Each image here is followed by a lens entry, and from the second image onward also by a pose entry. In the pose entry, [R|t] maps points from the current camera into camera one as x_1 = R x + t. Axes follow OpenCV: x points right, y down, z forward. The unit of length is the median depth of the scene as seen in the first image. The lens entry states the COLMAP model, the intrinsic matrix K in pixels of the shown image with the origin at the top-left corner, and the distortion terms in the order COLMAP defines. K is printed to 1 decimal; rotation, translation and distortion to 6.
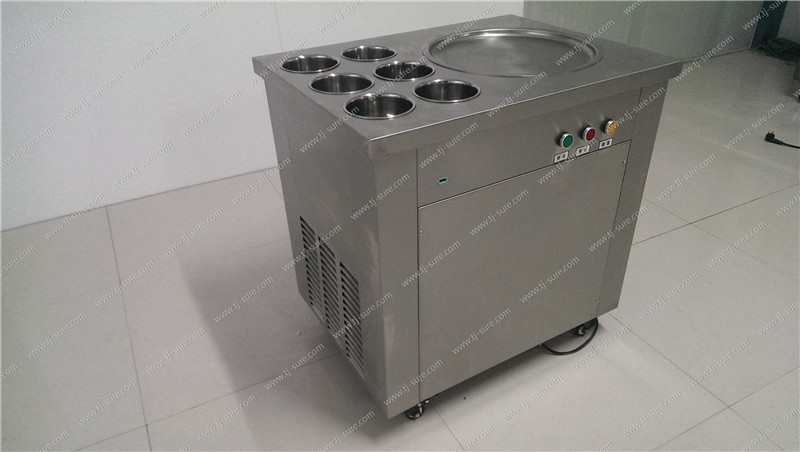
lens RADIAL K [[583.7, 0, 406.1], [0, 583.7, 225.7], [0, 0, 1]] dist [0.007210, -0.030878]
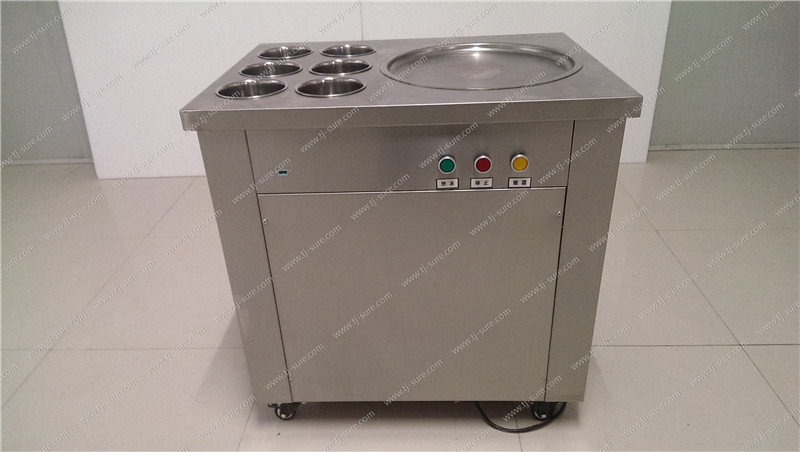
lens RADIAL K [[583.7, 0, 402.7], [0, 583.7, 227.1], [0, 0, 1]] dist [0.007210, -0.030878]
pose [[0.841253, 0.242183, -0.483364, 0.604108], [-0.263695, 0.964302, 0.024212, -0.055183], [0.471972, 0.107093, 0.875085, 0.204427]]
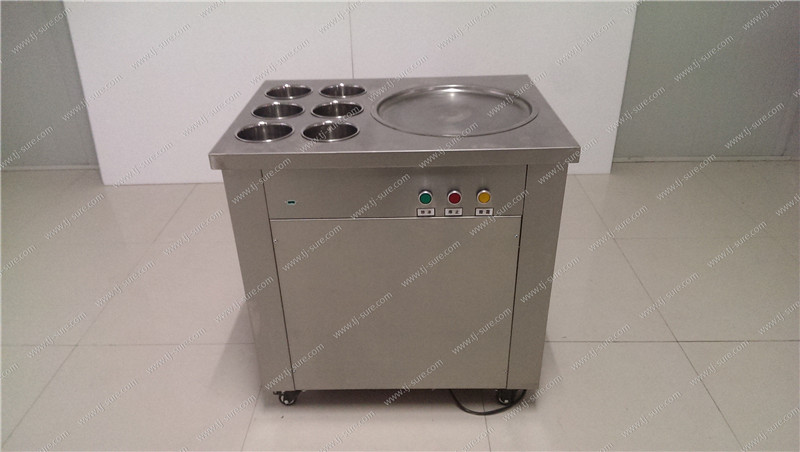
lens RADIAL K [[583.7, 0, 403.5], [0, 583.7, 231.2], [0, 0, 1]] dist [0.007210, -0.030878]
pose [[0.852888, 0.257041, -0.454435, 0.678059], [-0.270015, 0.962128, 0.037439, -0.106045], [0.446848, 0.090773, 0.889993, 0.037127]]
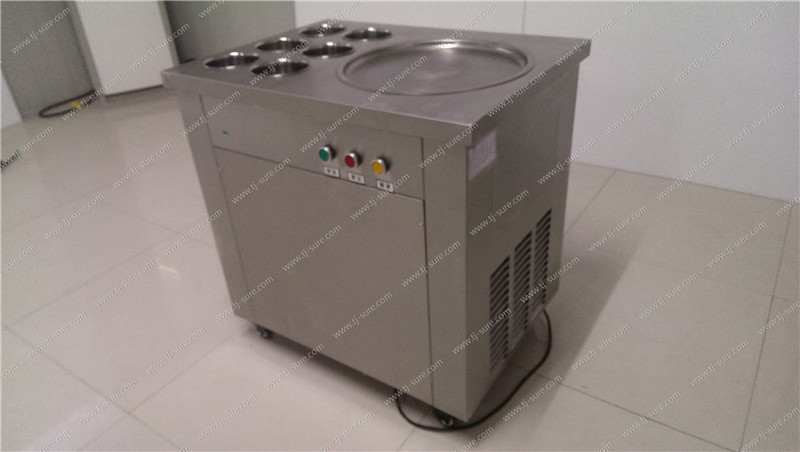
lens RADIAL K [[583.7, 0, 393.5], [0, 583.7, 222.3], [0, 0, 1]] dist [0.007210, -0.030878]
pose [[0.410235, 0.449329, -0.793606, 1.020644], [-0.420043, 0.865499, 0.272903, -0.323967], [0.809488, 0.221394, 0.543796, 0.551715]]
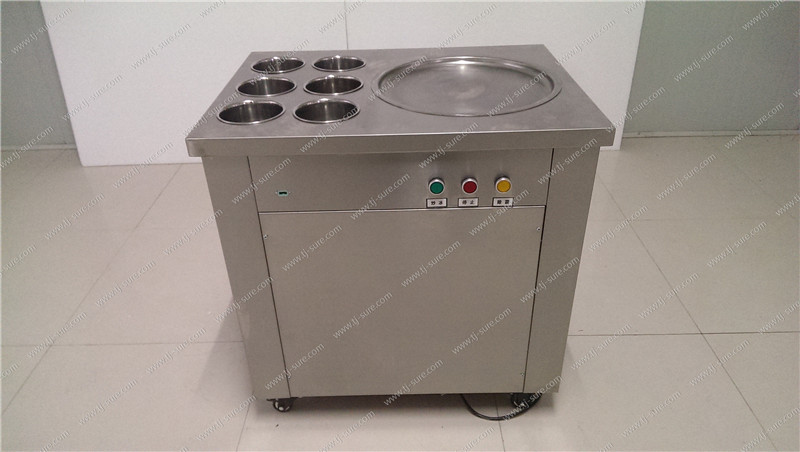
lens RADIAL K [[583.7, 0, 406.2], [0, 583.7, 225.7], [0, 0, 1]] dist [0.007210, -0.030878]
pose [[0.862154, 0.266055, -0.431167, 0.596633], [-0.262565, 0.962454, 0.068869, -0.125676], [0.433301, 0.053833, 0.899640, 0.132092]]
